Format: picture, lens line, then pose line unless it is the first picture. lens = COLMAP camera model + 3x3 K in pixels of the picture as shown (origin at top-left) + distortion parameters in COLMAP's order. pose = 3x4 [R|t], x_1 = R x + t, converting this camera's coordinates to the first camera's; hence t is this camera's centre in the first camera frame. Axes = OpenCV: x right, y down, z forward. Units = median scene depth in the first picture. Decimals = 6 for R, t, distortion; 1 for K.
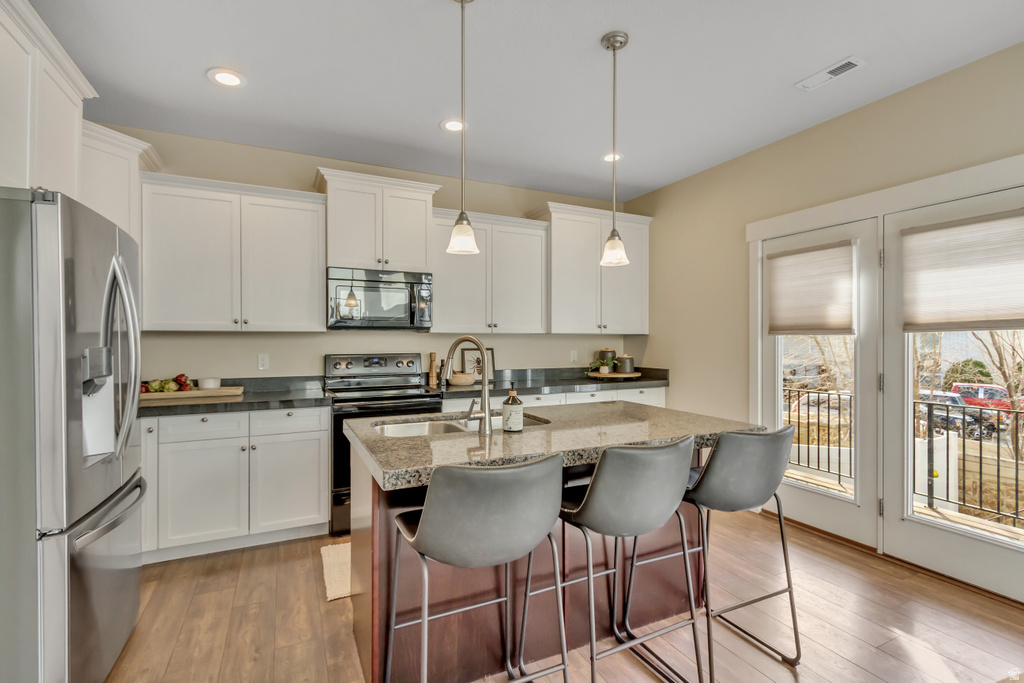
lens RADIAL K [[466.4, 0, 506.5], [0, 466.4, 340.2], [0, 0, 1]] dist [0.005096, -0.001496]
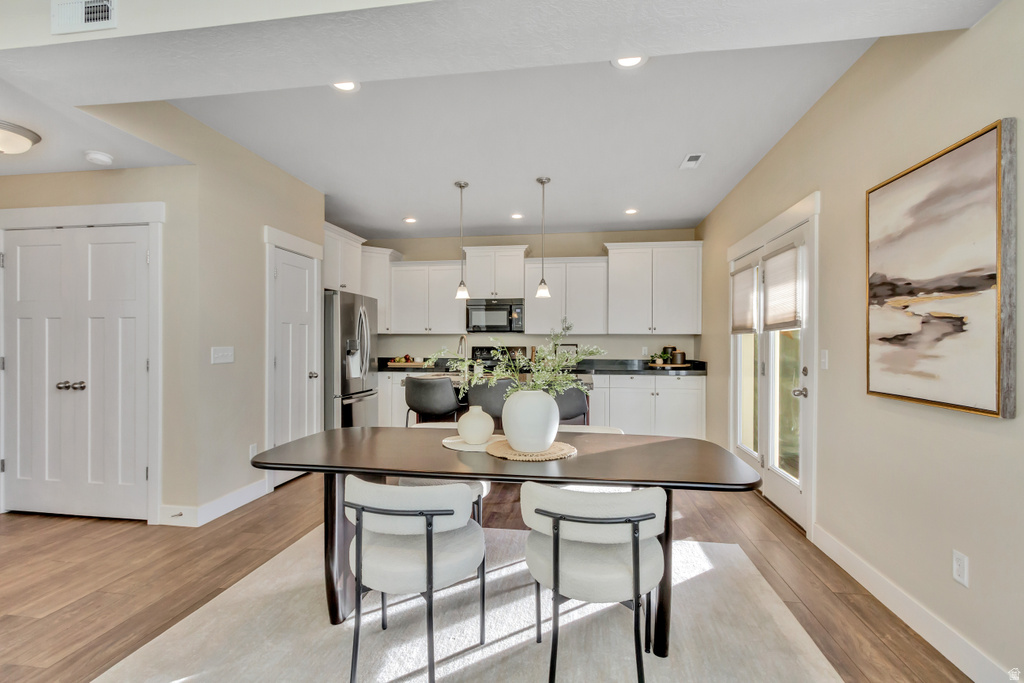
lens RADIAL K [[466.4, 0, 510.7], [0, 466.4, 345.1], [0, 0, 1]] dist [0.005096, -0.001496]
pose [[0.828078, 0.006786, -0.560572, 0.799944], [-0.003516, 0.999970, 0.006912, 0.013107], [0.560602, -0.003753, 0.828077, -0.438105]]
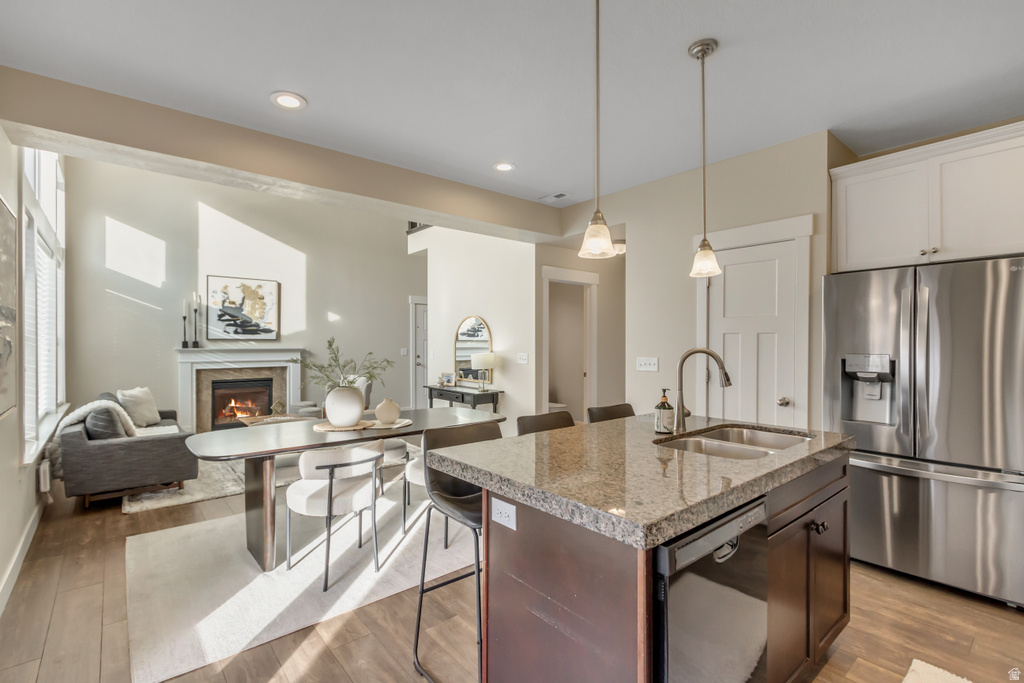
lens RADIAL K [[466.4, 0, 507.0], [0, 466.4, 343.2], [0, 0, 1]] dist [0.005096, -0.001496]
pose [[-0.968493, 0.004018, -0.249008, 0.382146], [0.003485, 0.999991, 0.002581, -0.015624], [0.249016, 0.001632, -0.968498, 1.143073]]
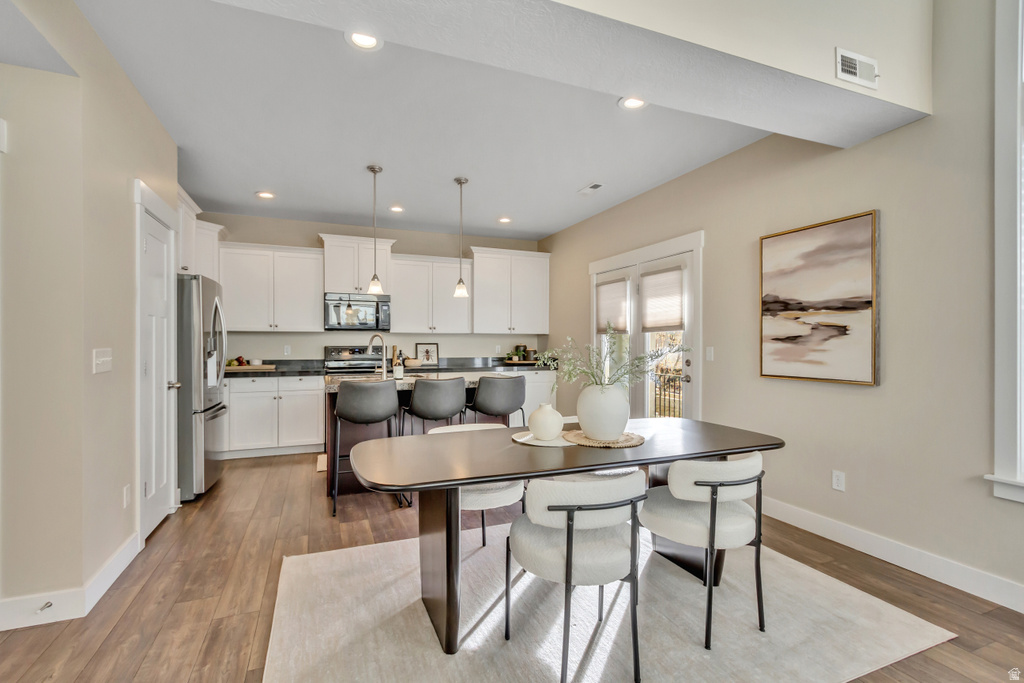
lens RADIAL K [[466.4, 0, 506.4], [0, 466.4, 346.2], [0, 0, 1]] dist [0.005096, -0.001496]
pose [[0.998080, 0.003629, -0.061828, 0.360971], [-0.003001, 0.999943, 0.010254, 0.013737], [0.061861, -0.010049, 0.998034, -0.608443]]
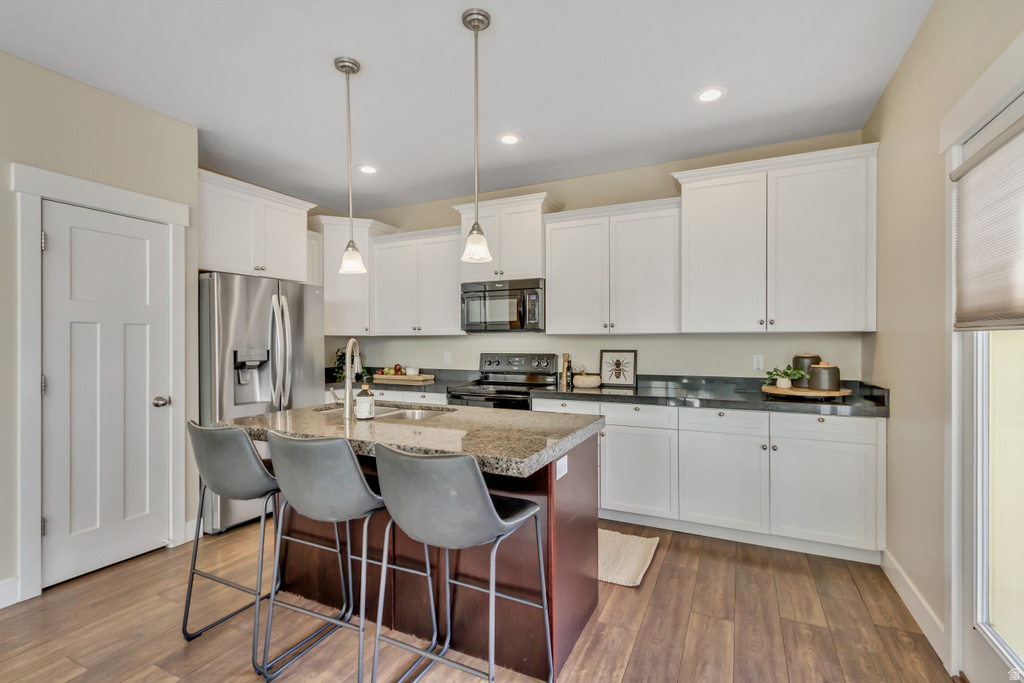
lens RADIAL K [[466.4, 0, 511.5], [0, 466.4, 341.3], [0, 0, 1]] dist [0.005096, -0.001496]
pose [[0.621461, -0.001636, -0.783443, 0.673339], [0.002341, 0.999997, -0.000231, -0.000309], [0.783441, -0.001690, 0.621463, 0.322127]]
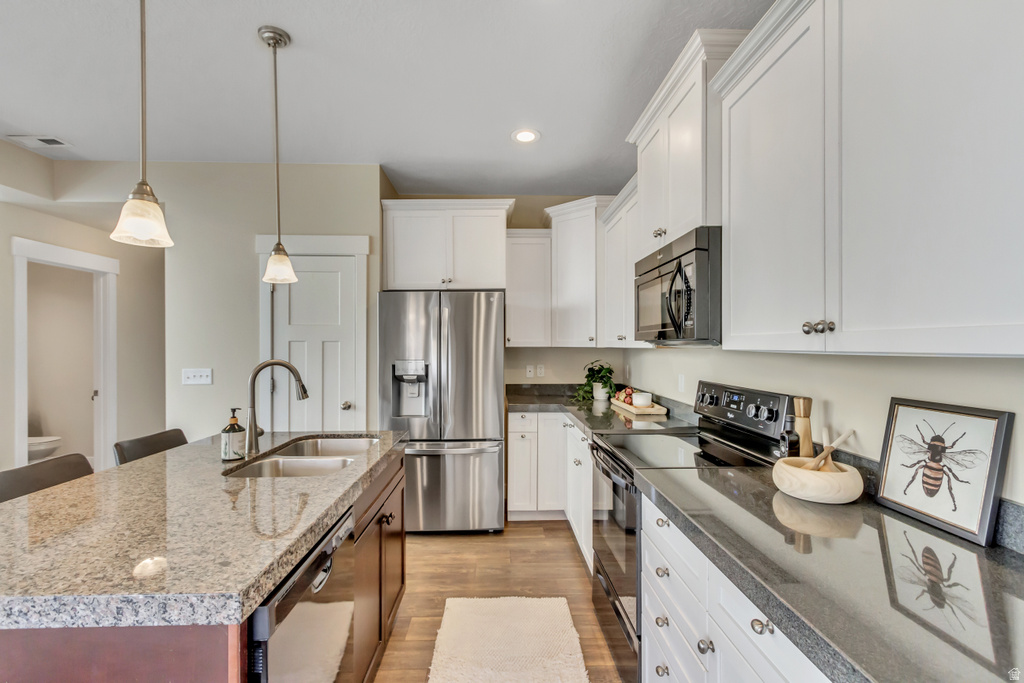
lens RADIAL K [[466.4, 0, 508.6], [0, 466.4, 347.9], [0, 0, 1]] dist [0.005096, -0.001496]
pose [[-0.408431, 0.008131, -0.912753, 0.385362], [0.003984, 0.999967, 0.007126, -0.024586], [0.912781, -0.000726, -0.408449, 1.102731]]
